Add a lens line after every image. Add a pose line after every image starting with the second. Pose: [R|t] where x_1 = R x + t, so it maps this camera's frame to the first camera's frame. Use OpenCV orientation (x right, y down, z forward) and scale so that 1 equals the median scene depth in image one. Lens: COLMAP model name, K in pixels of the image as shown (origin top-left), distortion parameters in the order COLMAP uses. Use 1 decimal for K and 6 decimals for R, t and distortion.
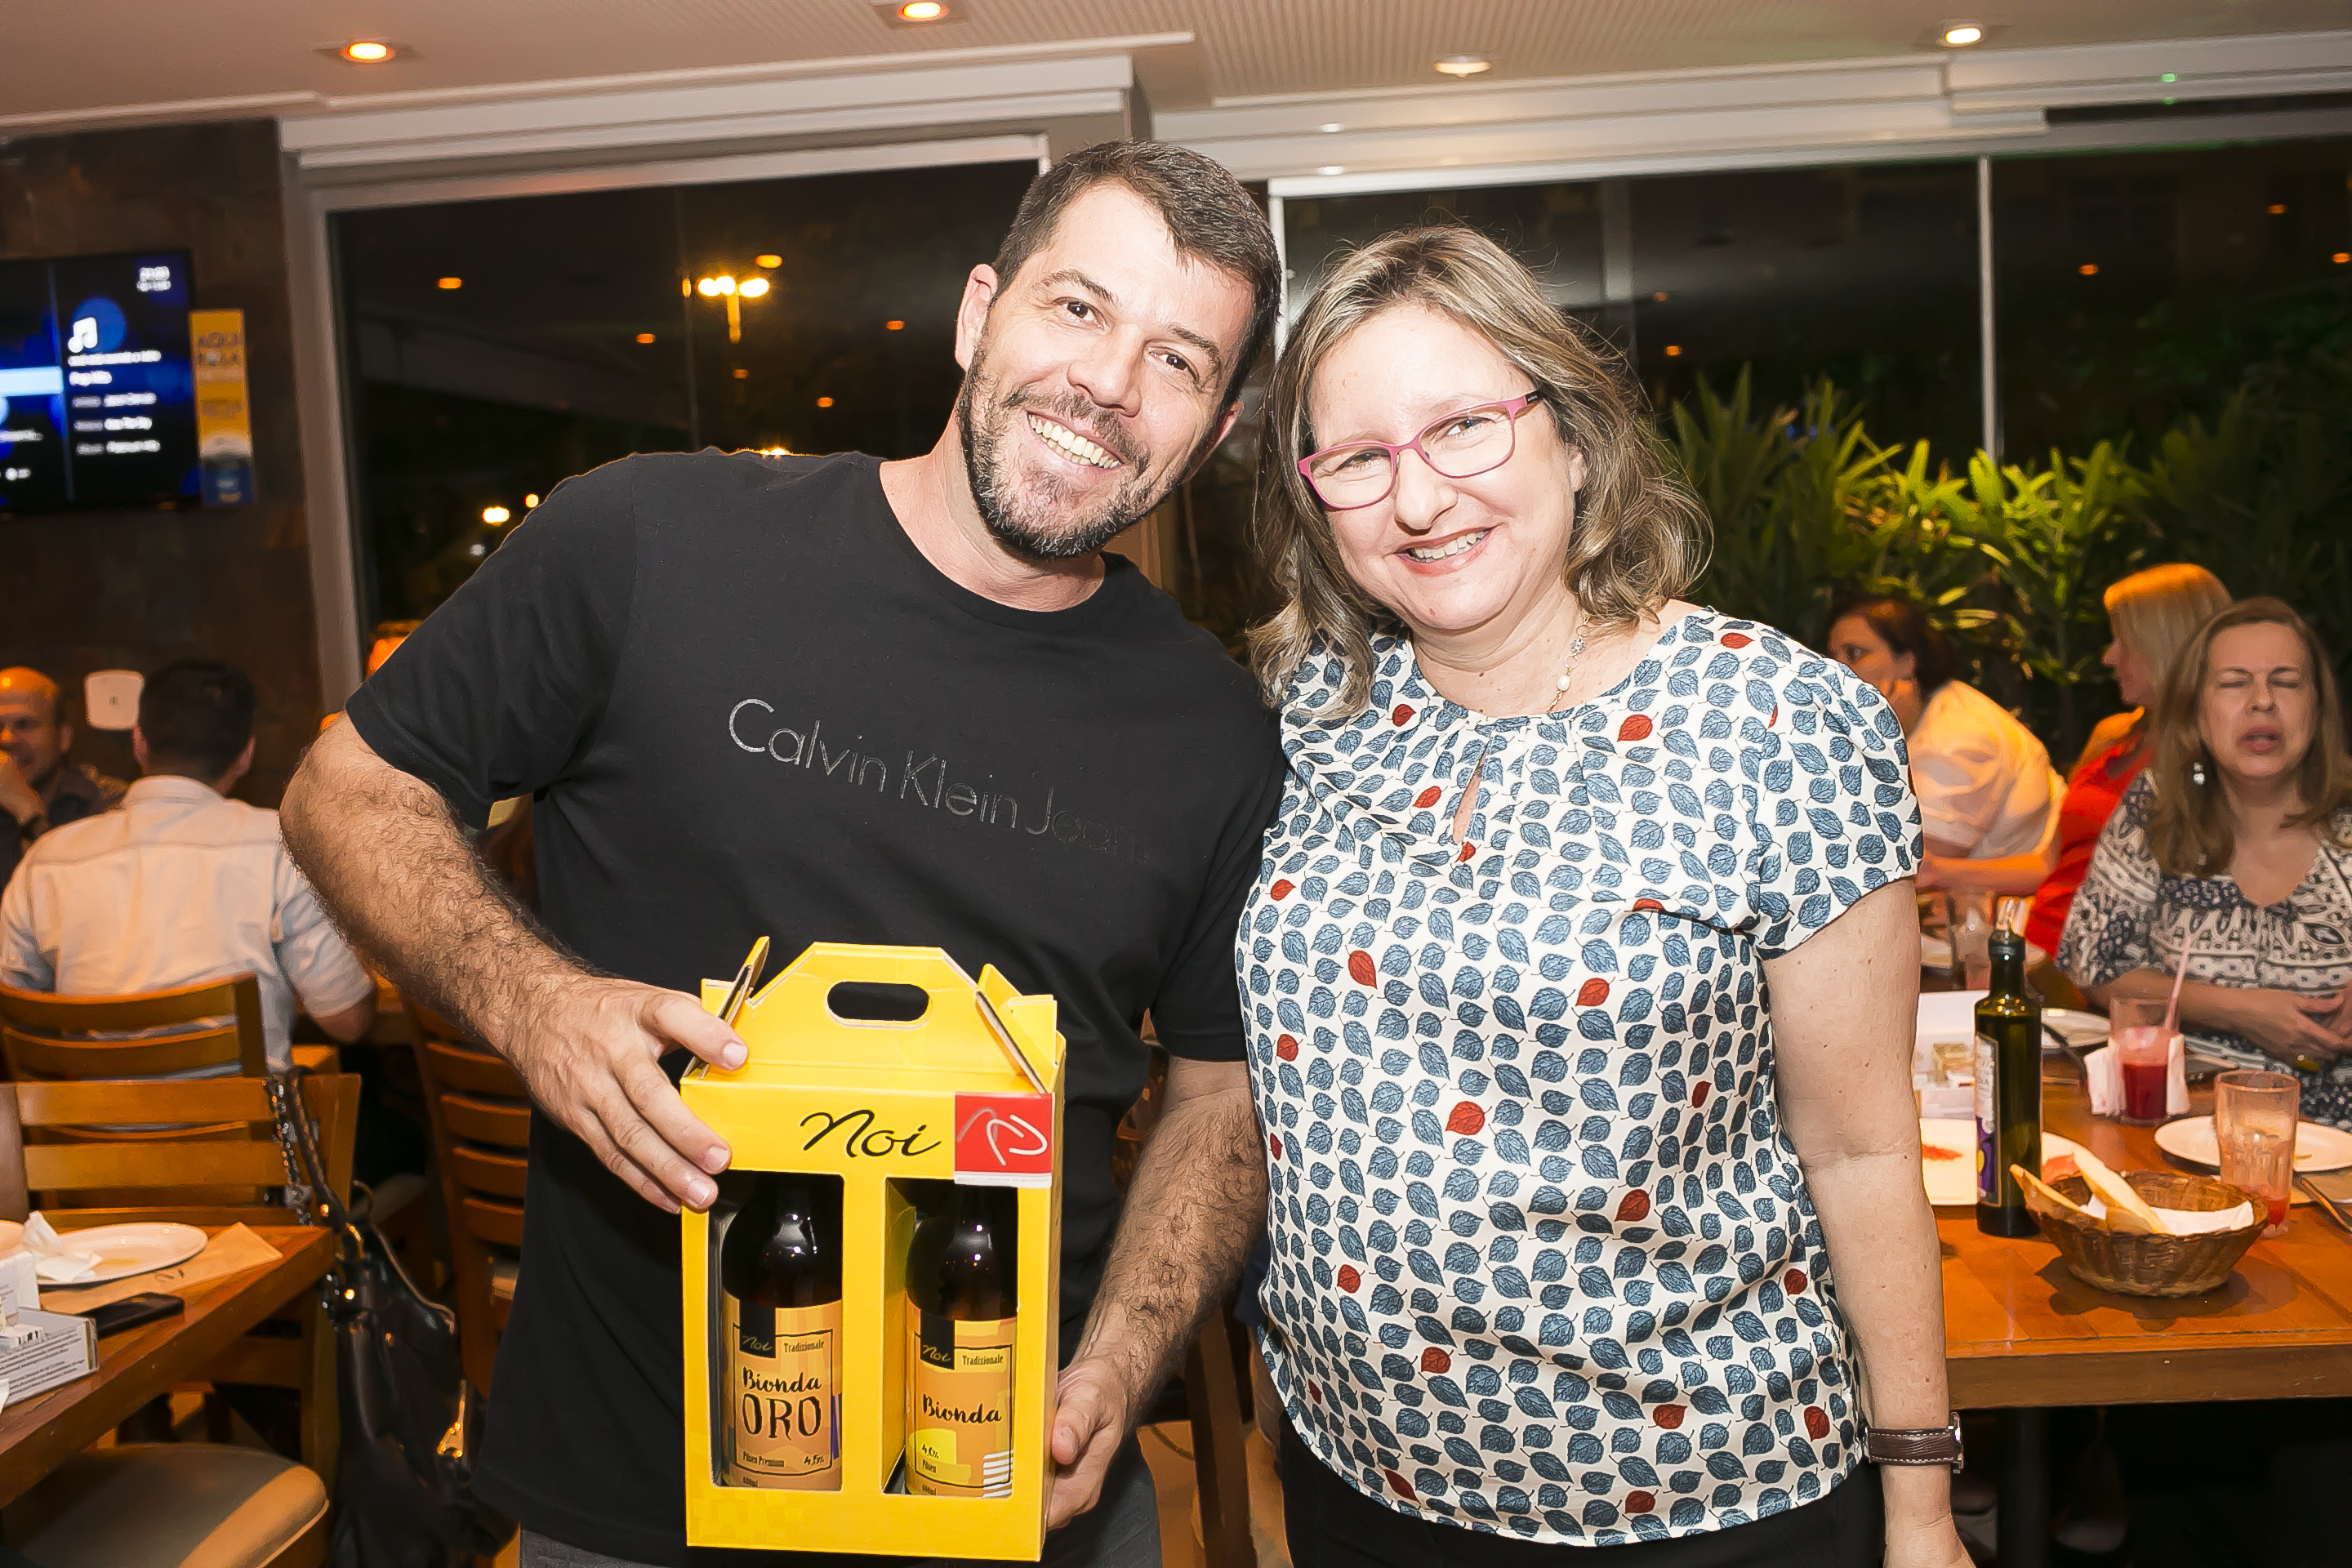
lens RADIAL K [[2351.7, 0, 1176.0], [0, 2351.7, 784.0], [0, 0, 1]] dist [-0.031845, 0.017331]
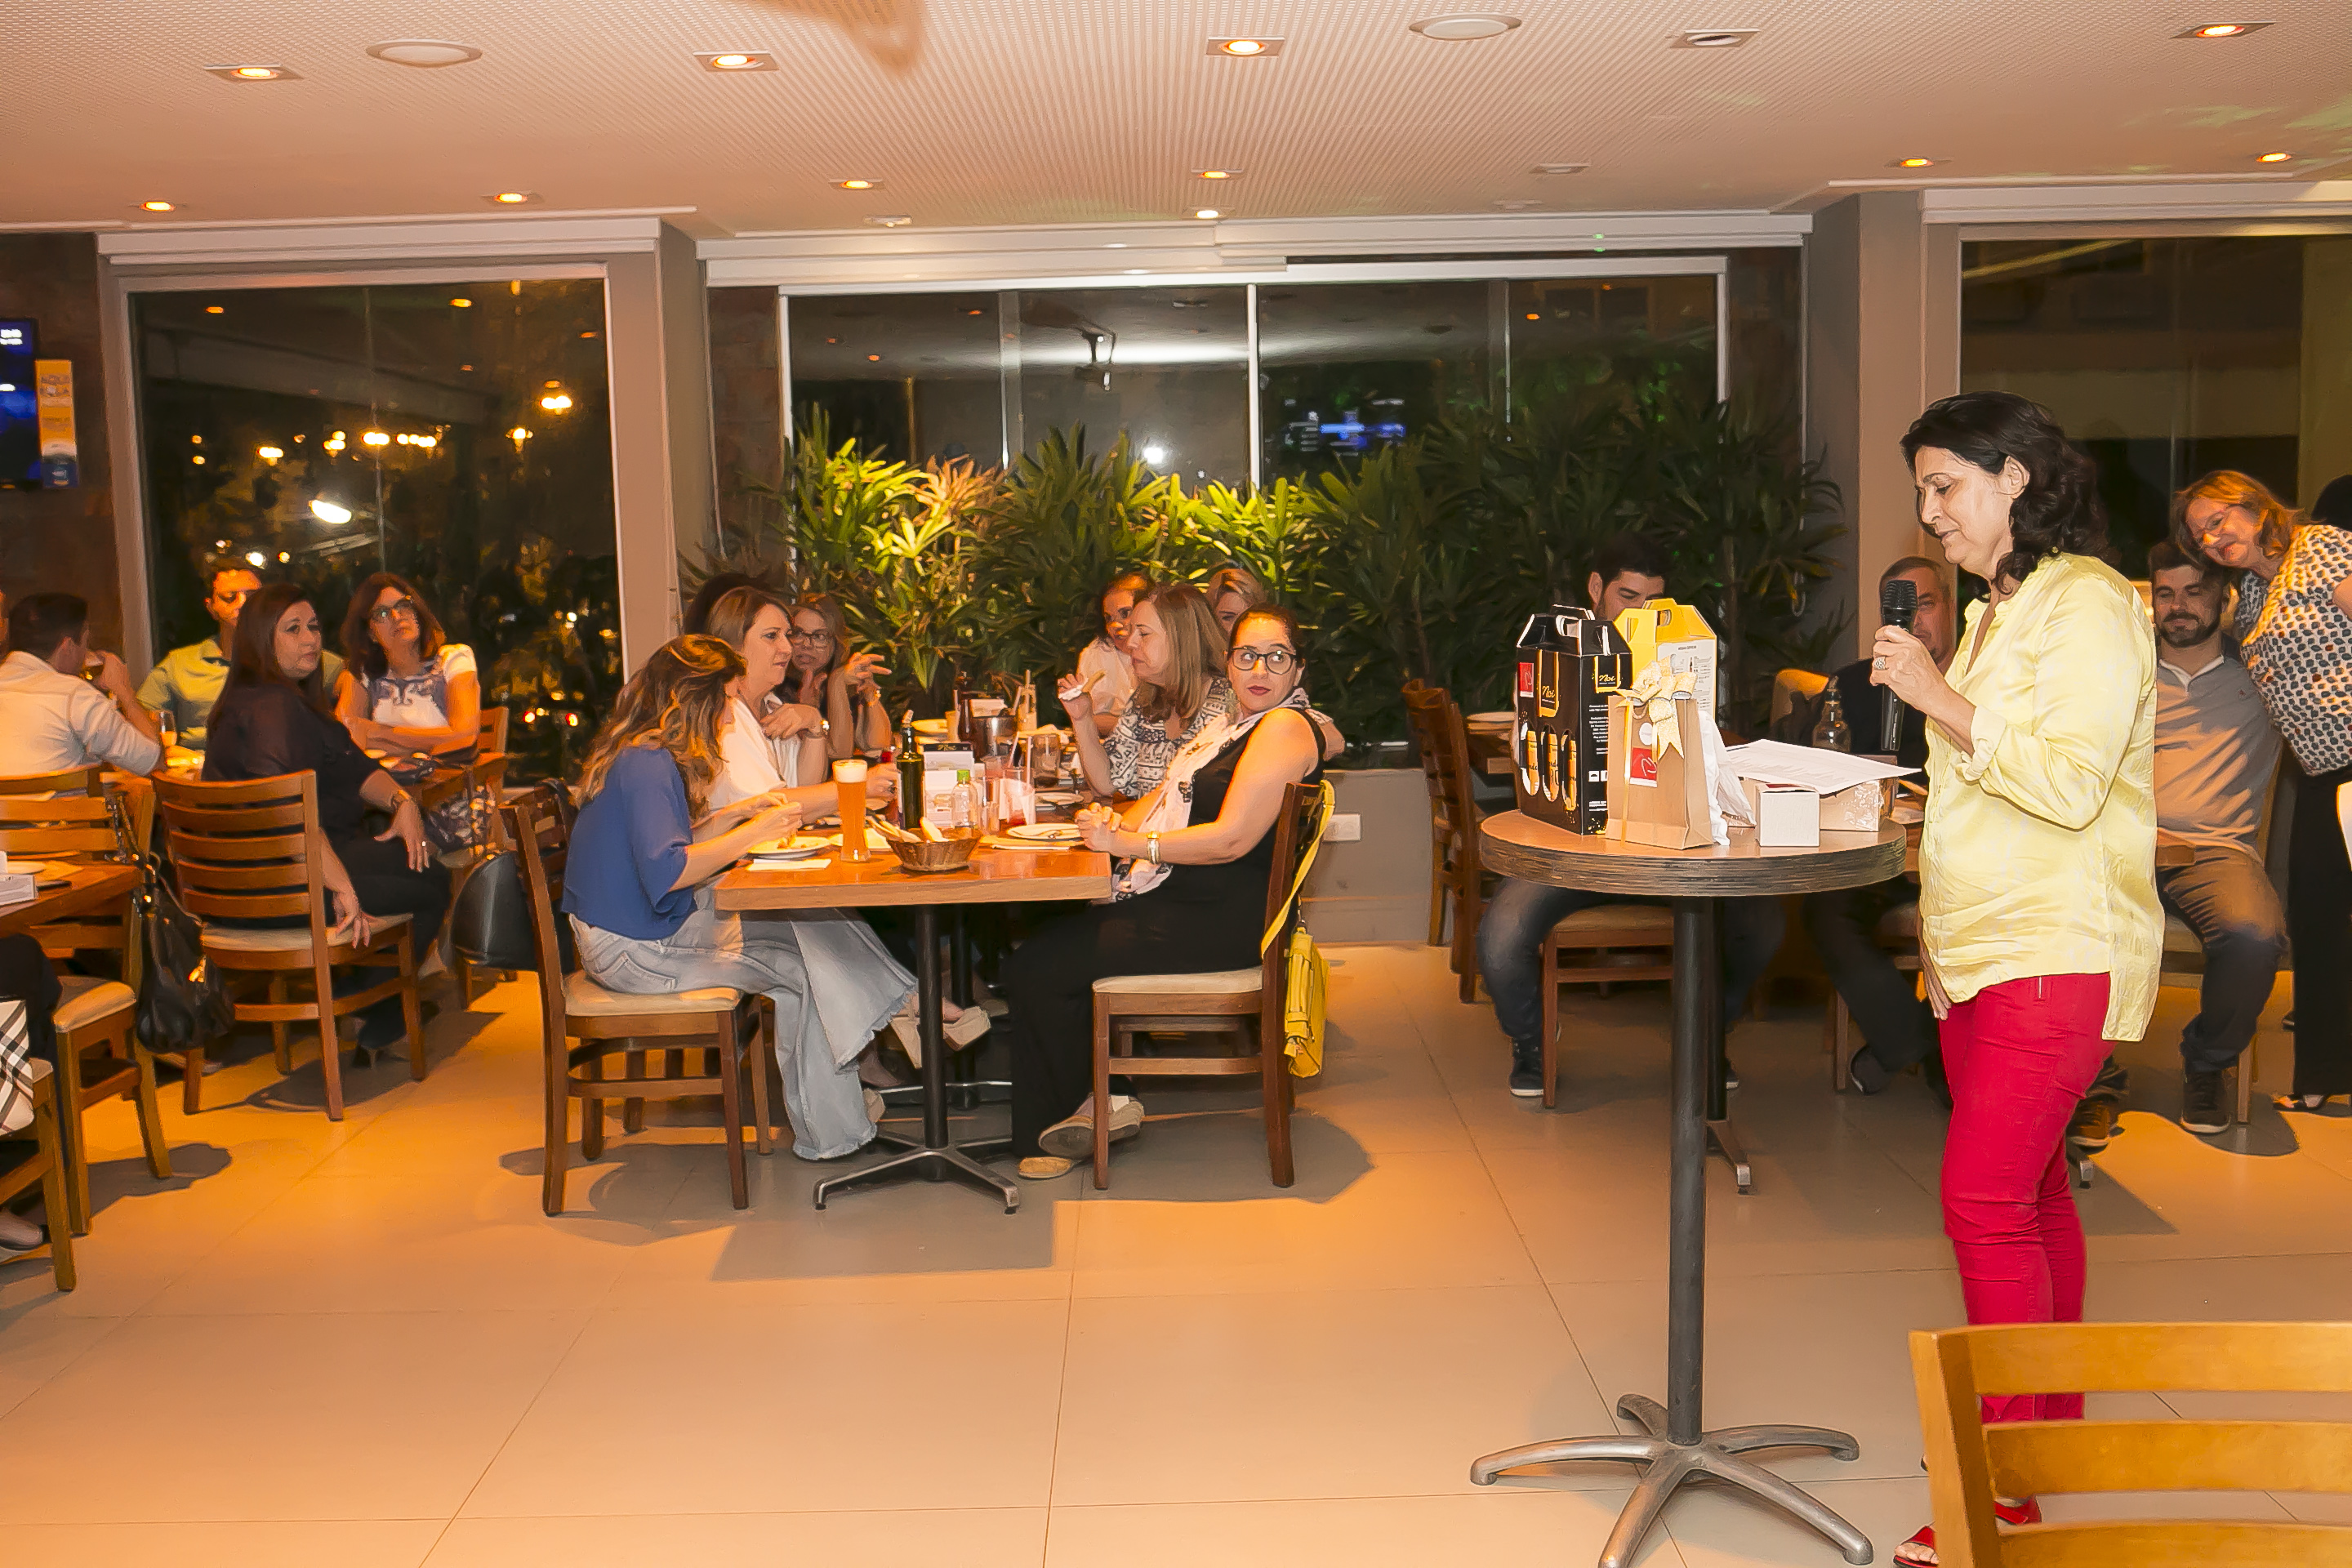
lens RADIAL K [[2351.7, 0, 1176.0], [0, 2351.7, 784.0], [0, 0, 1]] dist [-0.031845, 0.017331]
pose [[0.996028, 0.015305, 0.087716, 0.184052], [-0.016202, 0.999823, 0.009515, 0.046222], [-0.087555, -0.010899, 0.996100, -0.568616]]
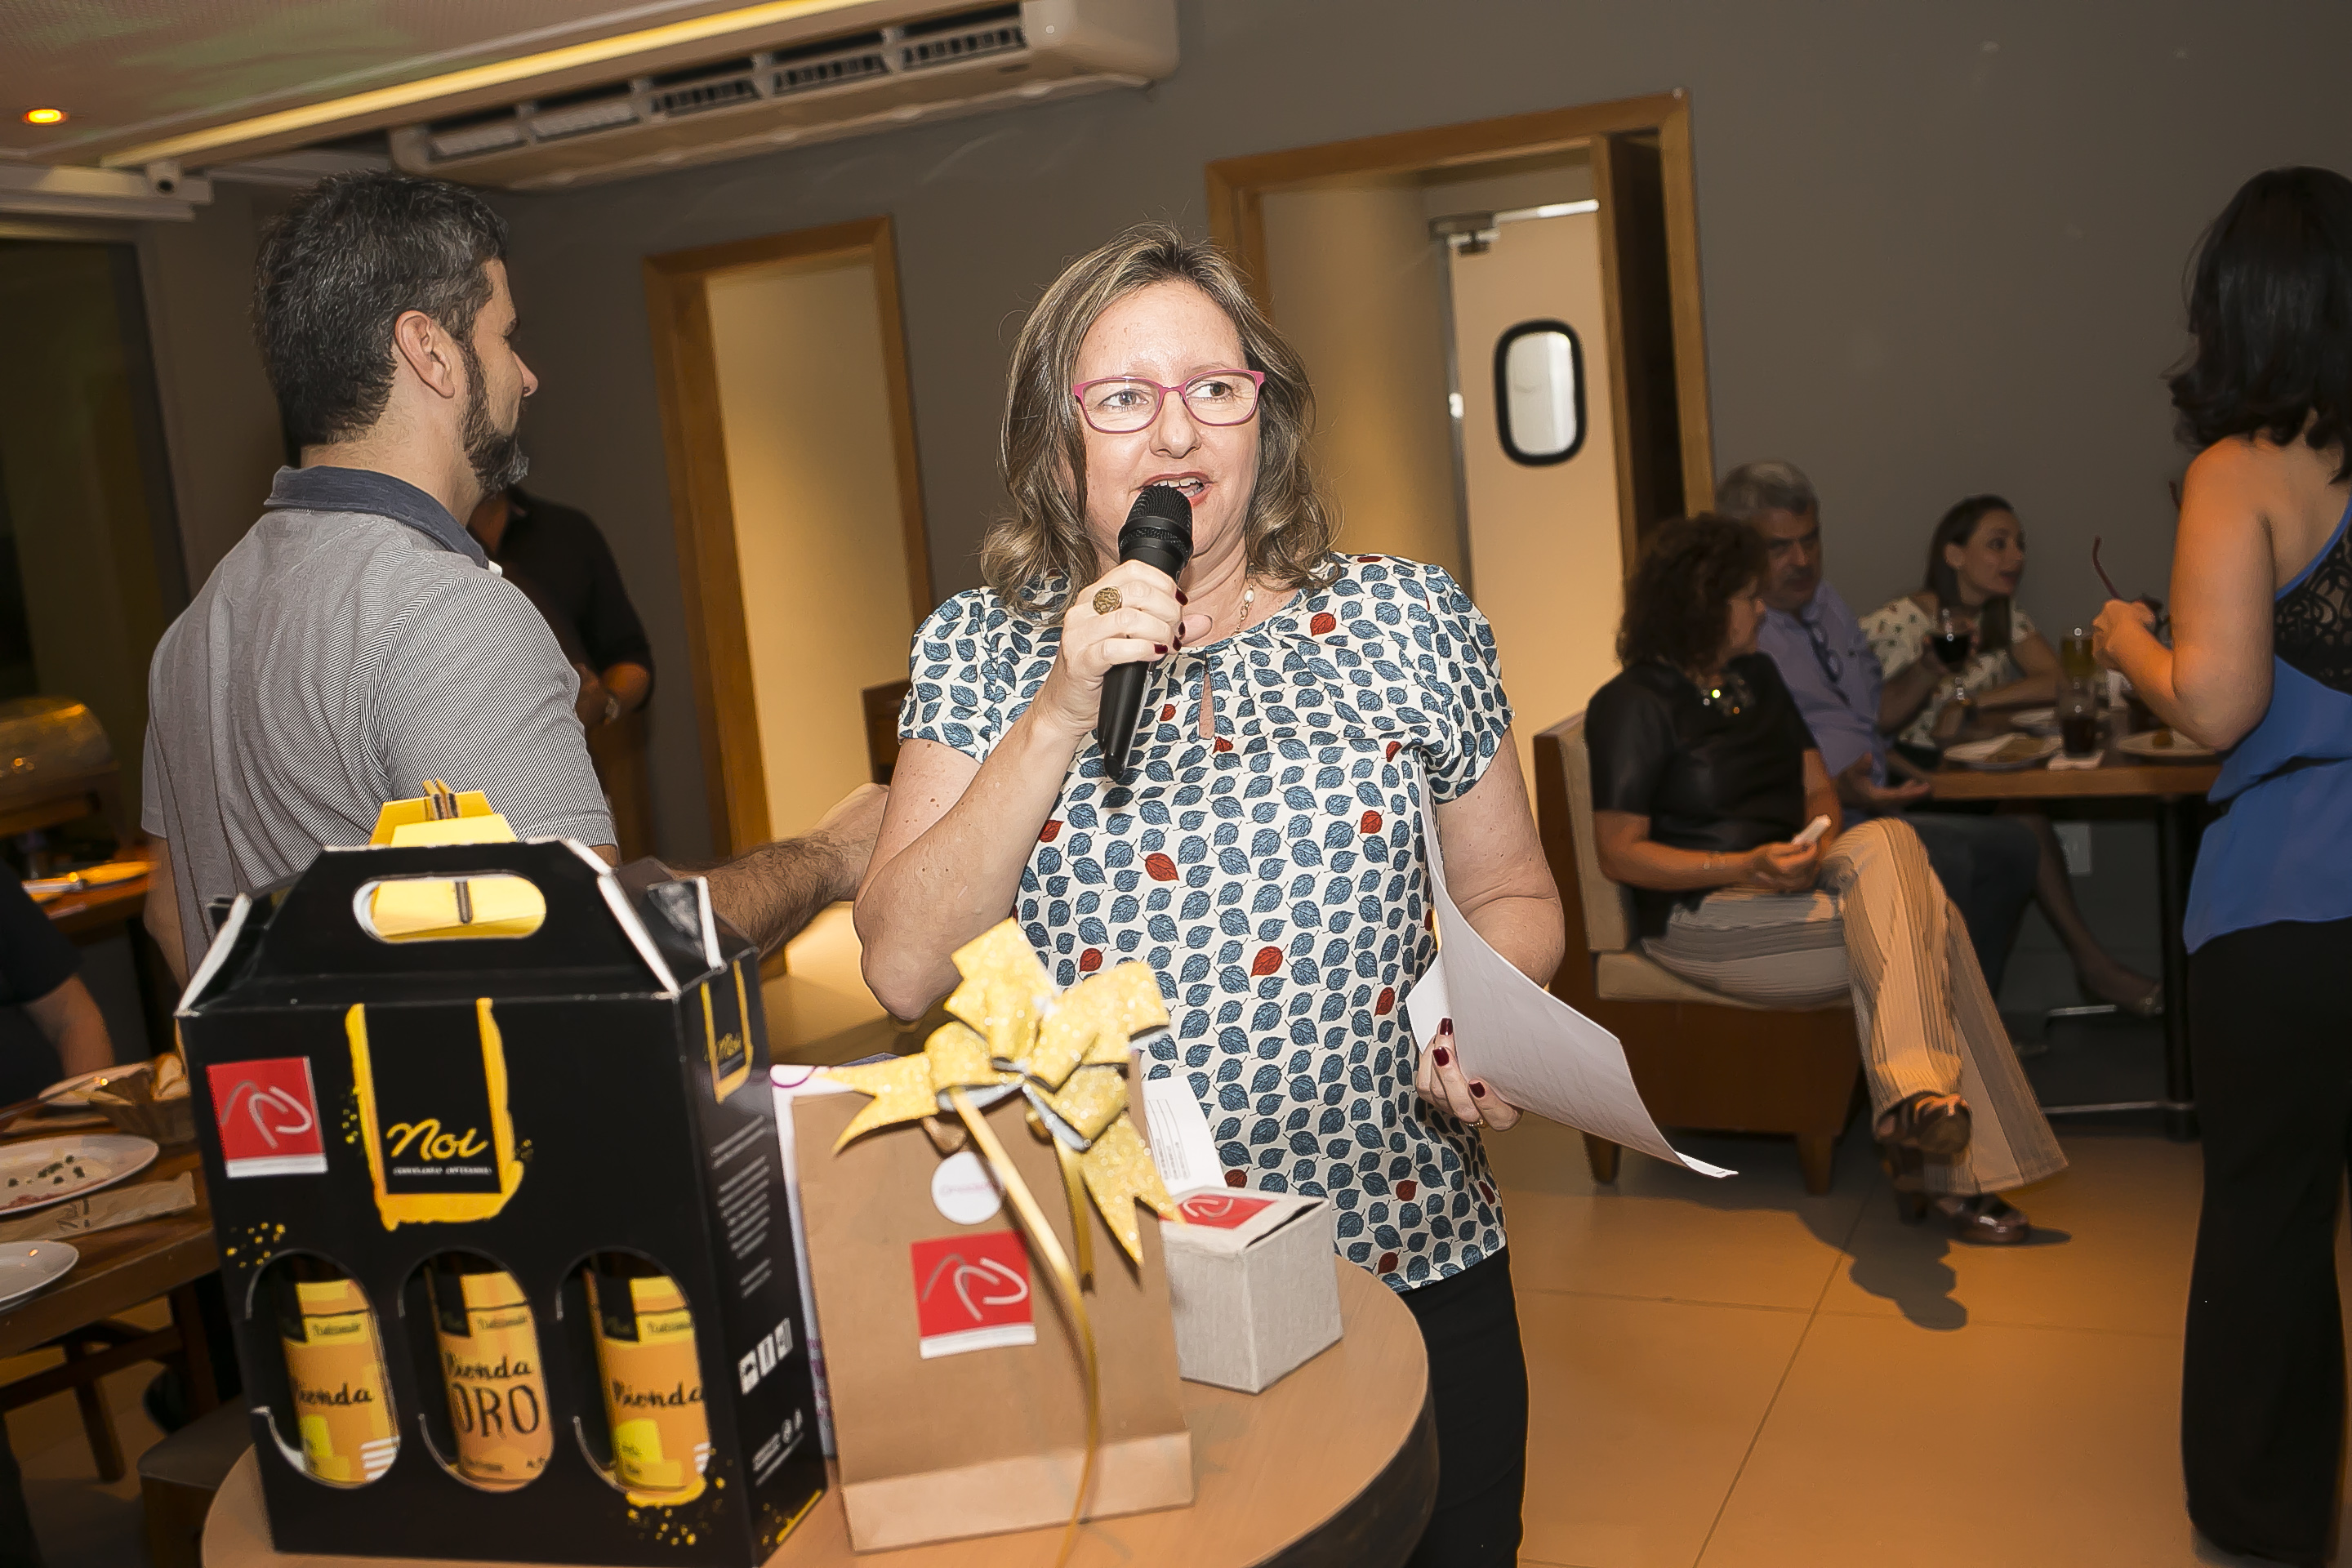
lens RADIAL K [[2351.7, 0, 1176.0], [0, 2351.7, 784.0], [0, 0, 1]] dist [-0.031845, 0.017331]
pose [[0.406302, -0.117212, 0.906190, 0.197067], [0.173267, 0.983628, 0.049542, -0.003598], [-0.897161, 0.136884, 0.419959, -0.045035]]
